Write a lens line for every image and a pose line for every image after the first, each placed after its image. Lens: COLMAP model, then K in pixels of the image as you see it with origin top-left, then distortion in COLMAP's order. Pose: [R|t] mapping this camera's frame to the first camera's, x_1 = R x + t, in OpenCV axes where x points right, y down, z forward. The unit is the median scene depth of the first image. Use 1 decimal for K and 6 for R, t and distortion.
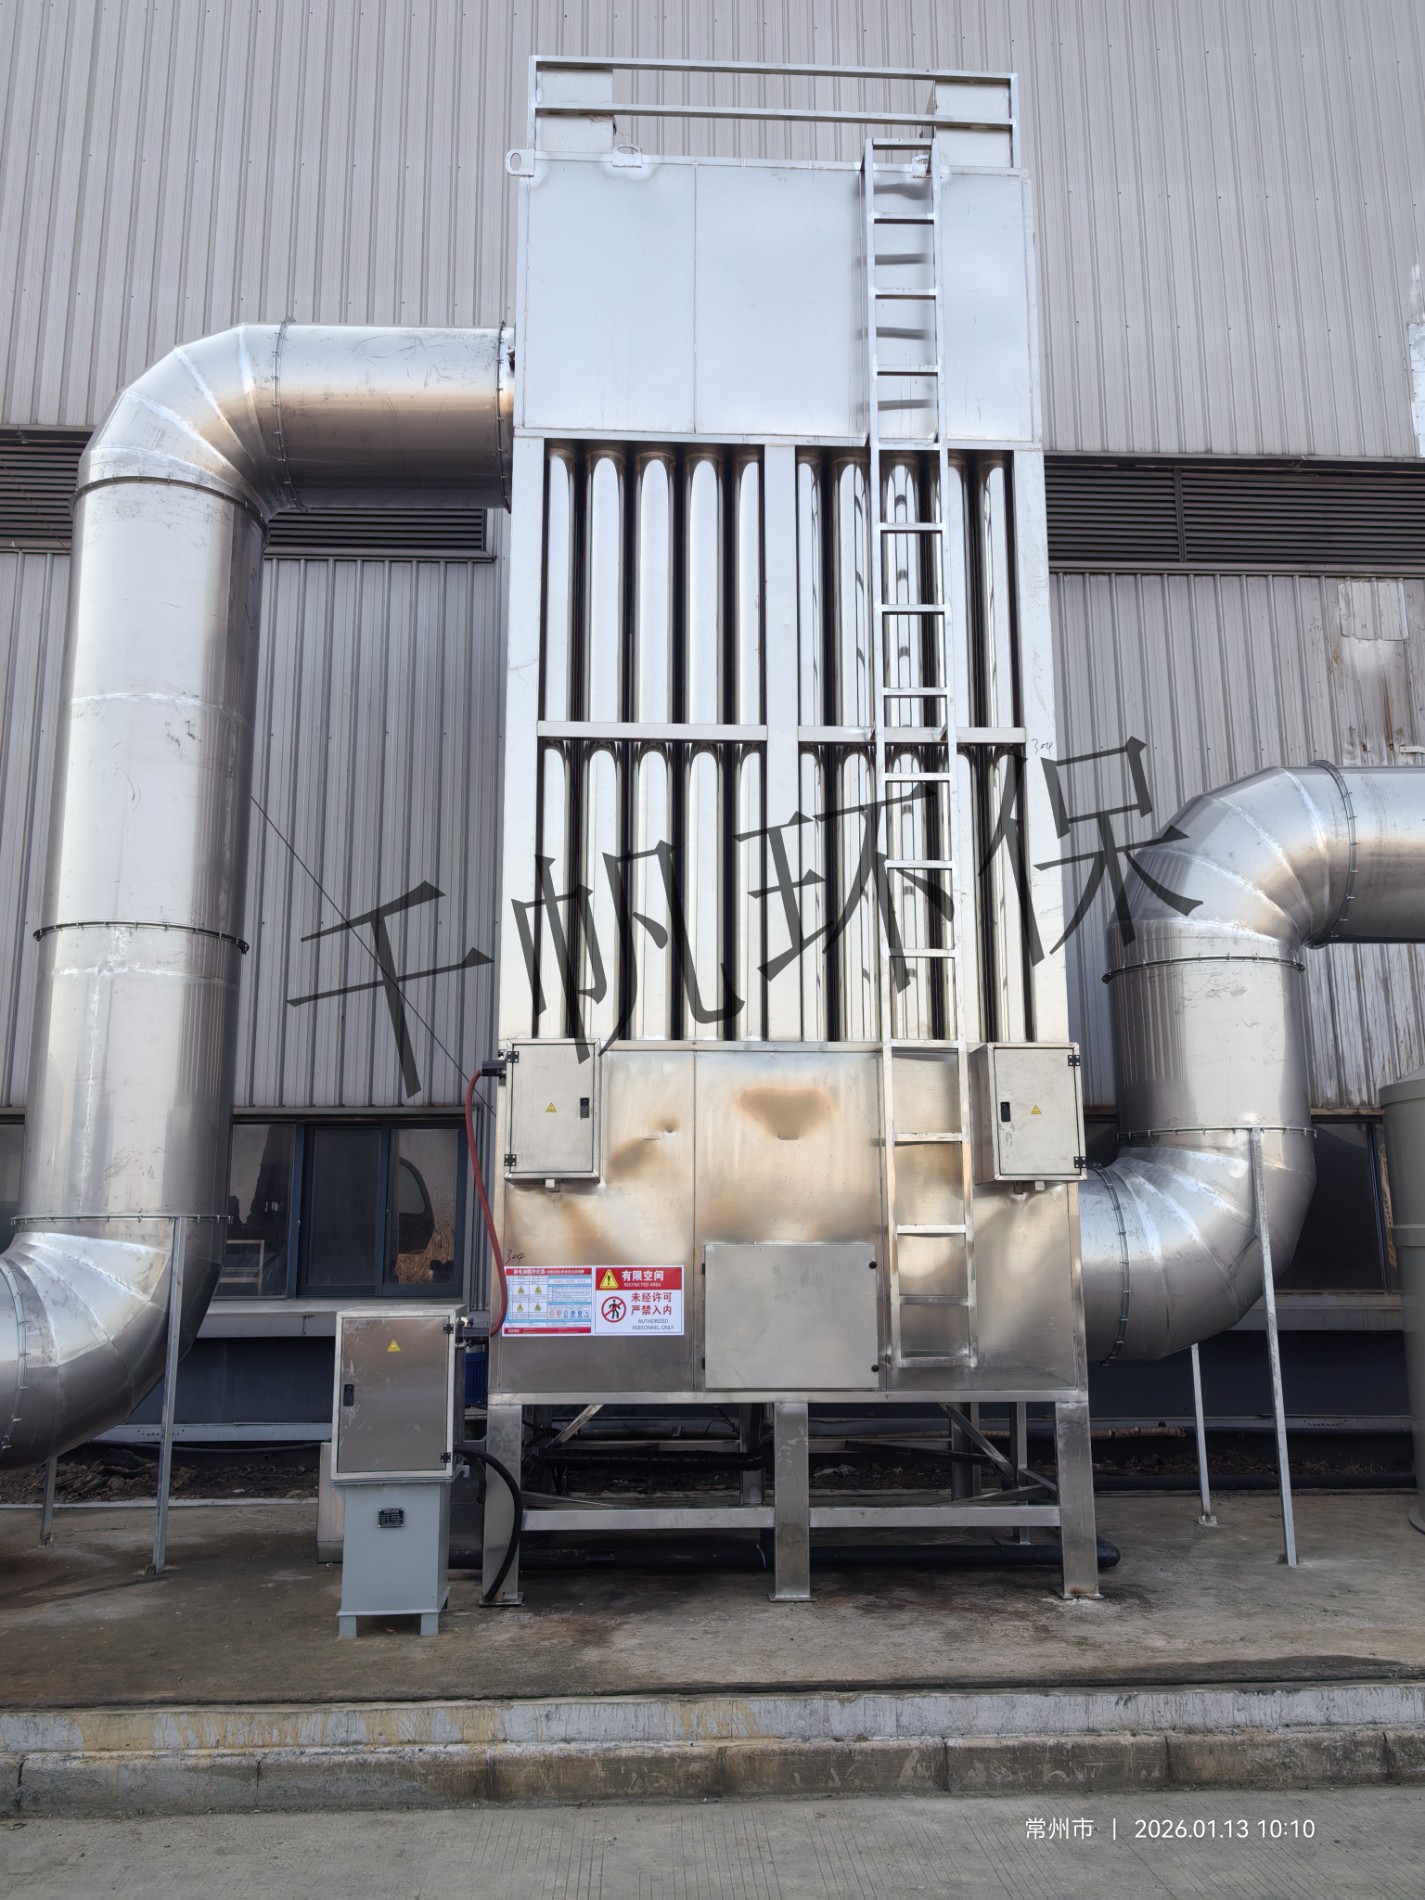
lens RADIAL K [[1504.7, 0, 718.0], [0, 1504.7, 954.1], [0, 0, 1]] dist [0.041490, -0.056121]
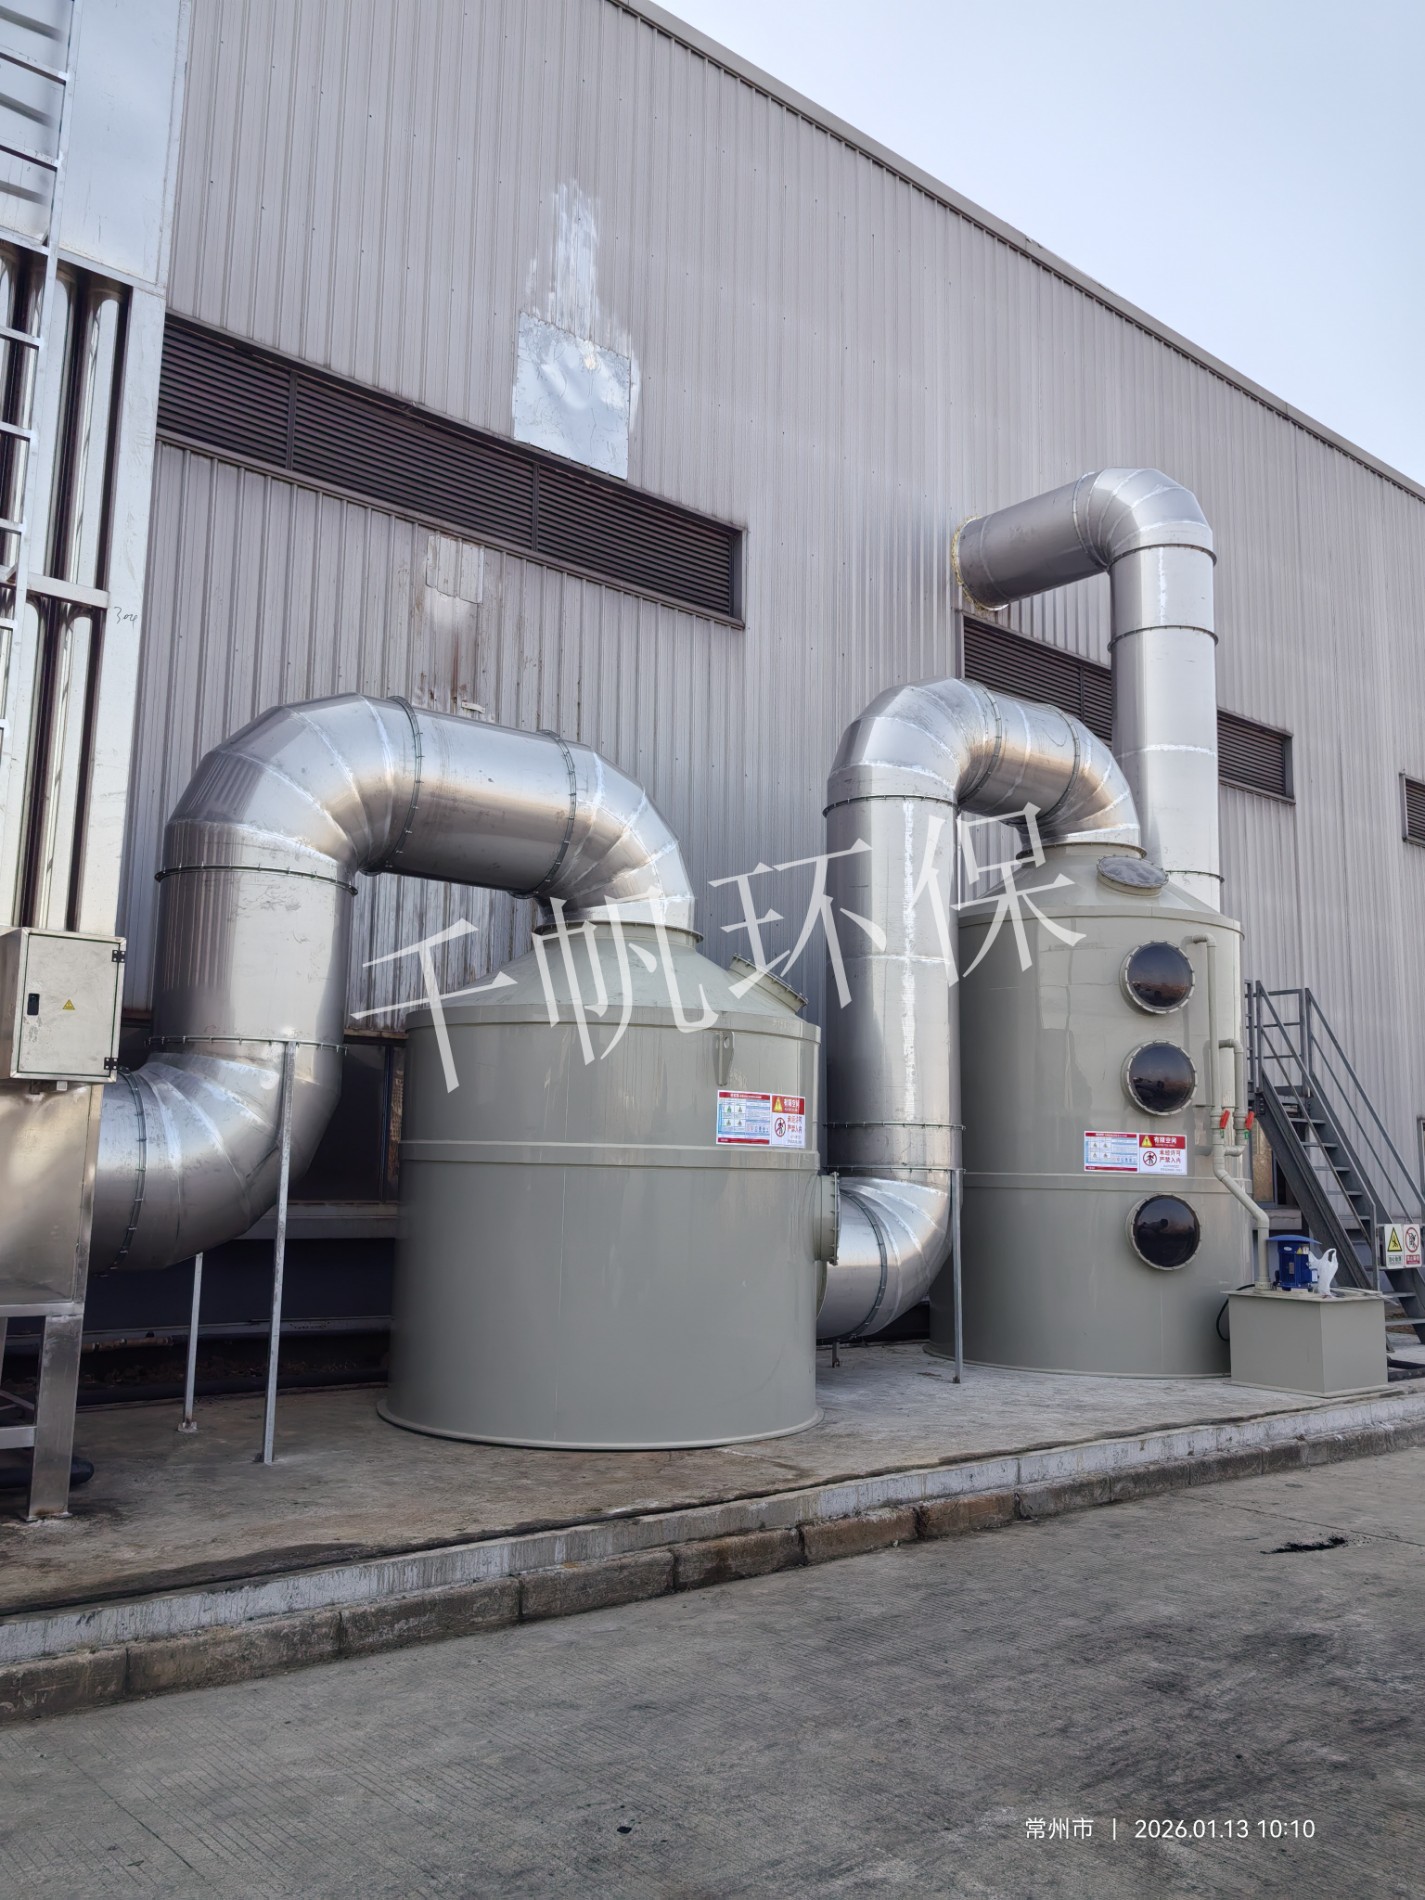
lens RADIAL K [[1496.0, 0, 716.4], [0, 1496.0, 956.7], [0, 0, 1]] dist [0.051570, -0.079170]
pose [[0.805963, 0.105915, 0.582414, -0.008217], [-0.139016, 0.990214, 0.012300, 0.006588], [-0.575412, -0.090878, 0.812799, 0.021646]]
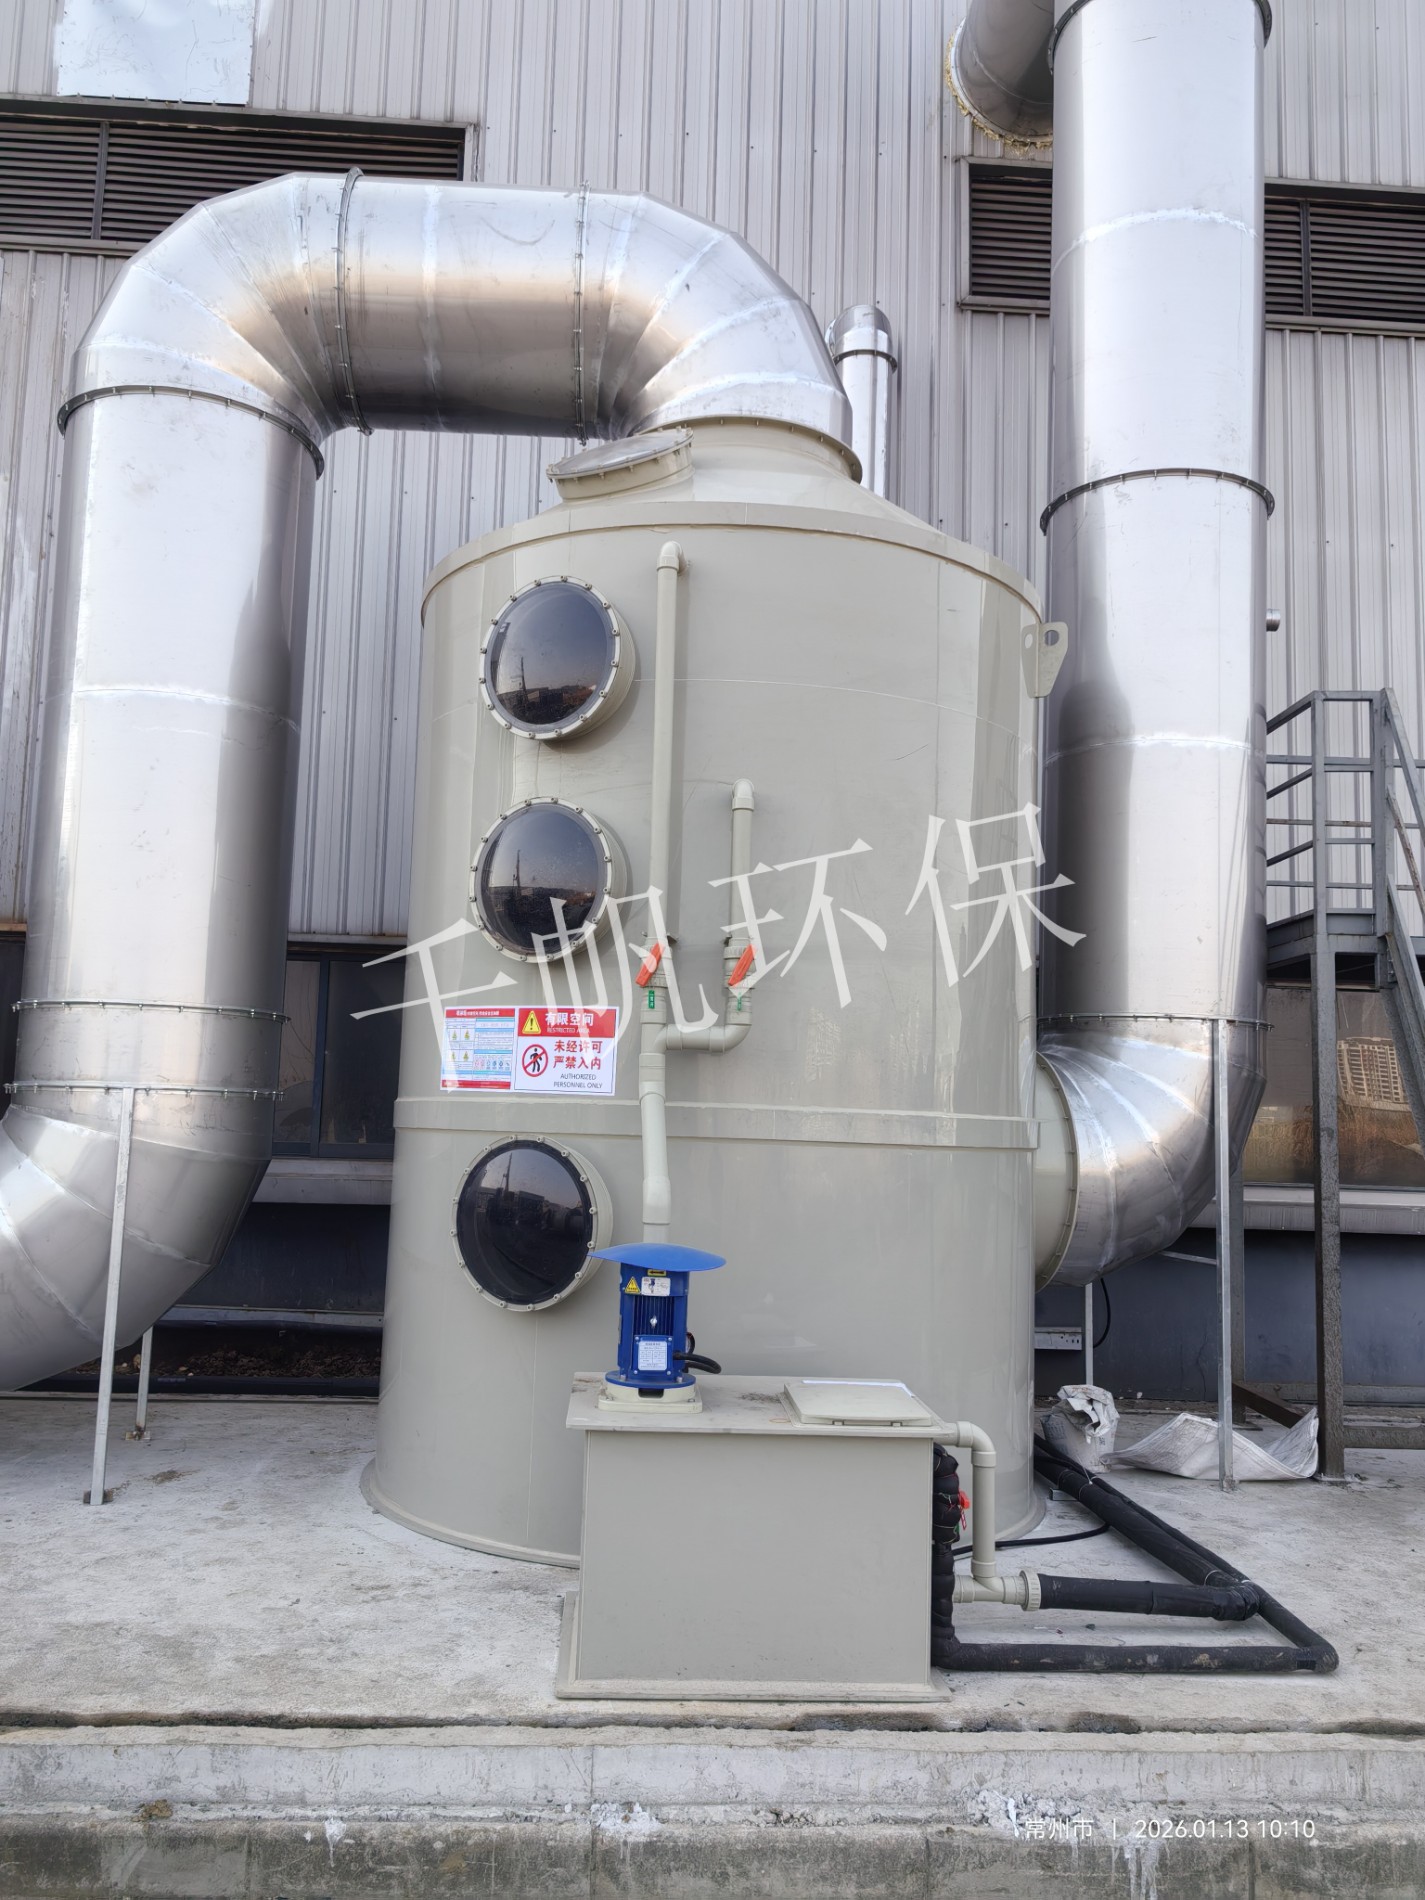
lens RADIAL K [[1504.7, 0, 718.0], [0, 1504.7, 954.1], [0, 0, 1]] dist [0.041490, -0.056121]
pose [[0.999403, 0.034437, -0.002805, 1.338628], [-0.034089, 0.996002, 0.082568, 0.058994], [0.005637, -0.082423, 0.996582, 0.308931]]
